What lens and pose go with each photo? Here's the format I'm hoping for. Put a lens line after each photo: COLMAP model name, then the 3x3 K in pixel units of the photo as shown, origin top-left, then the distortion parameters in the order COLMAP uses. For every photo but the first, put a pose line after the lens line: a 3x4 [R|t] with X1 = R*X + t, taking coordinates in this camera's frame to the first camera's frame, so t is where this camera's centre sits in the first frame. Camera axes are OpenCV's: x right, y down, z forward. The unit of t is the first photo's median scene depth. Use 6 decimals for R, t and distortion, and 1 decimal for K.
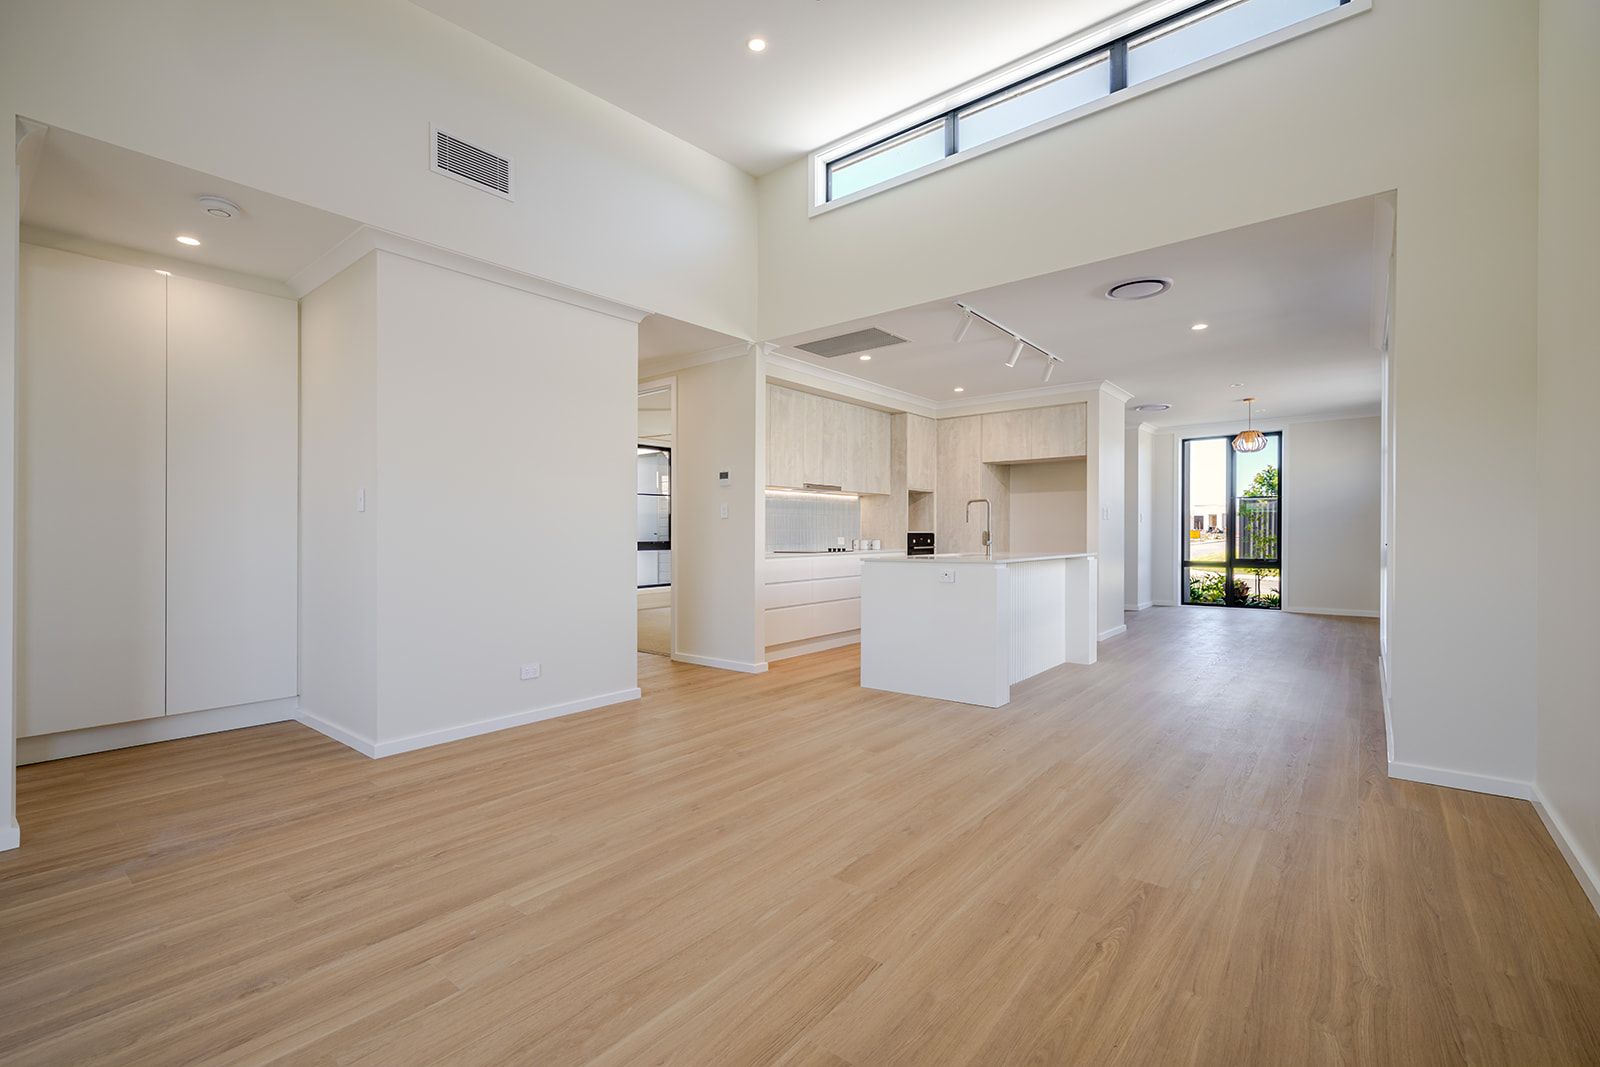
lens RADIAL K [[698.0, 0, 800.0], [0, 698.0, 533.5], [0, 0, 1]] dist [-0.000016, -0.000004]
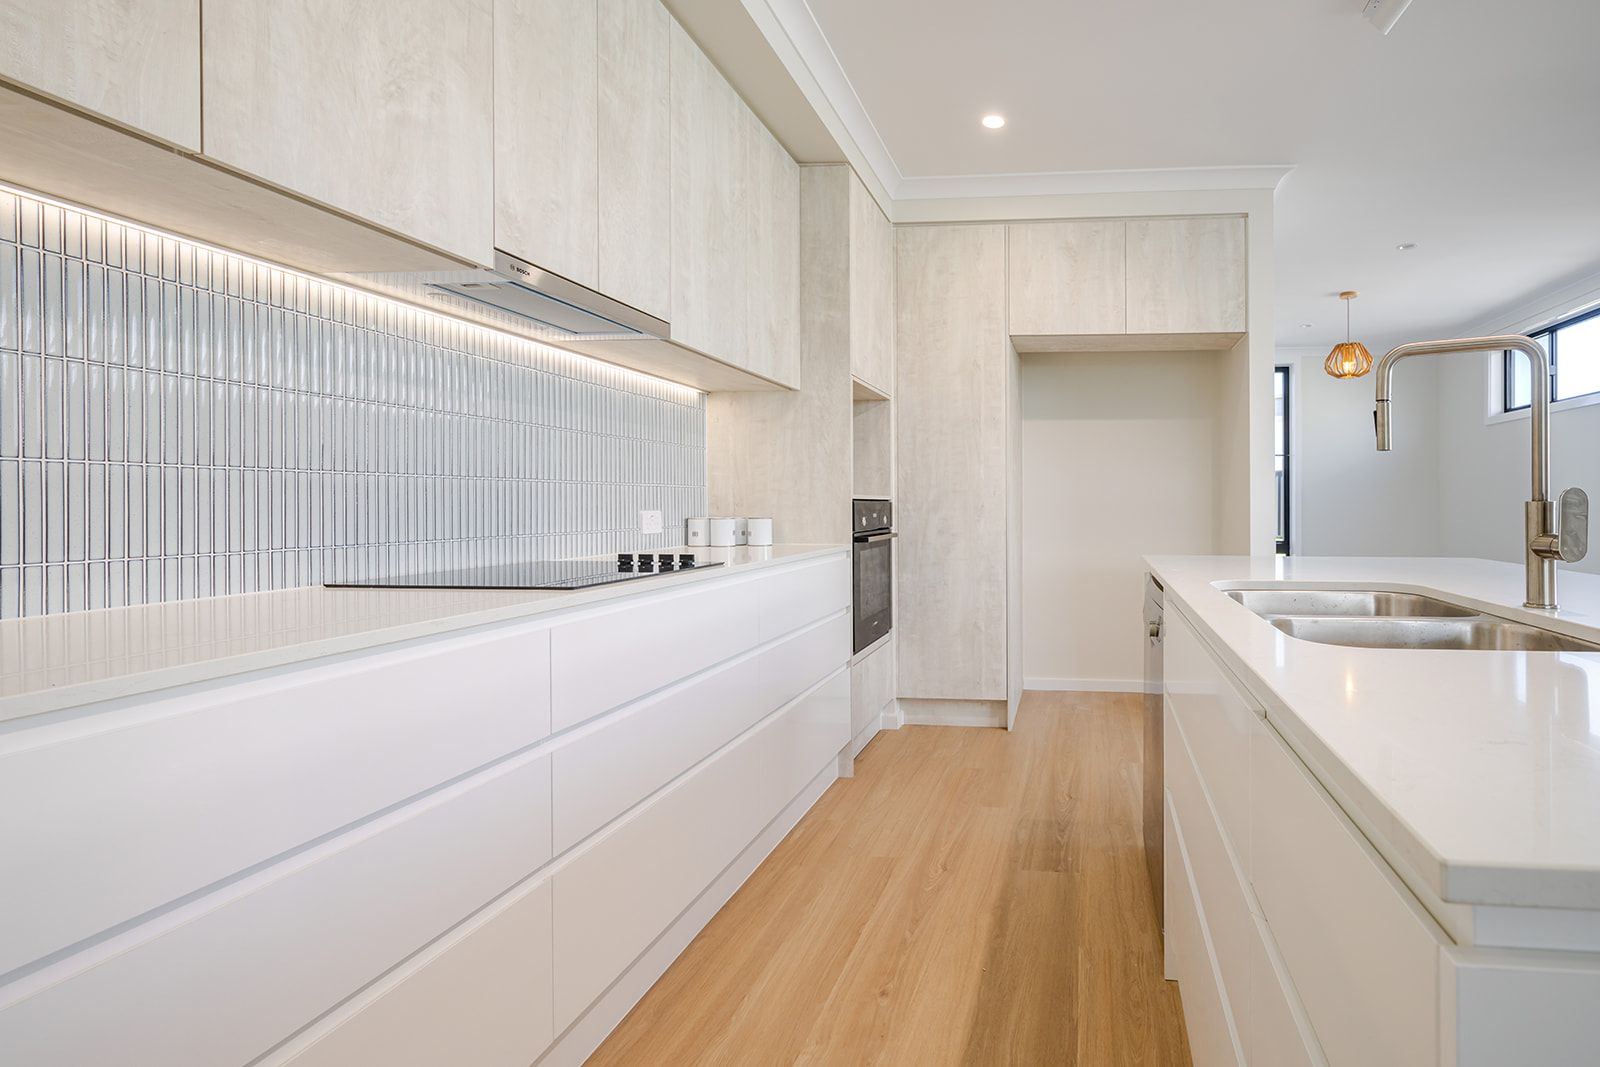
lens RADIAL K [[740.7, 0, 962.6], [0, 740.7, 505.6], [0, 0, 1]] dist [-0.001700, -0.000079]
pose [[0.867268, 0.009403, 0.497753, 0.014959], [-0.013308, 0.999902, 0.004299, -0.000056], [-0.497664, -0.010352, 0.867308, 0.635819]]
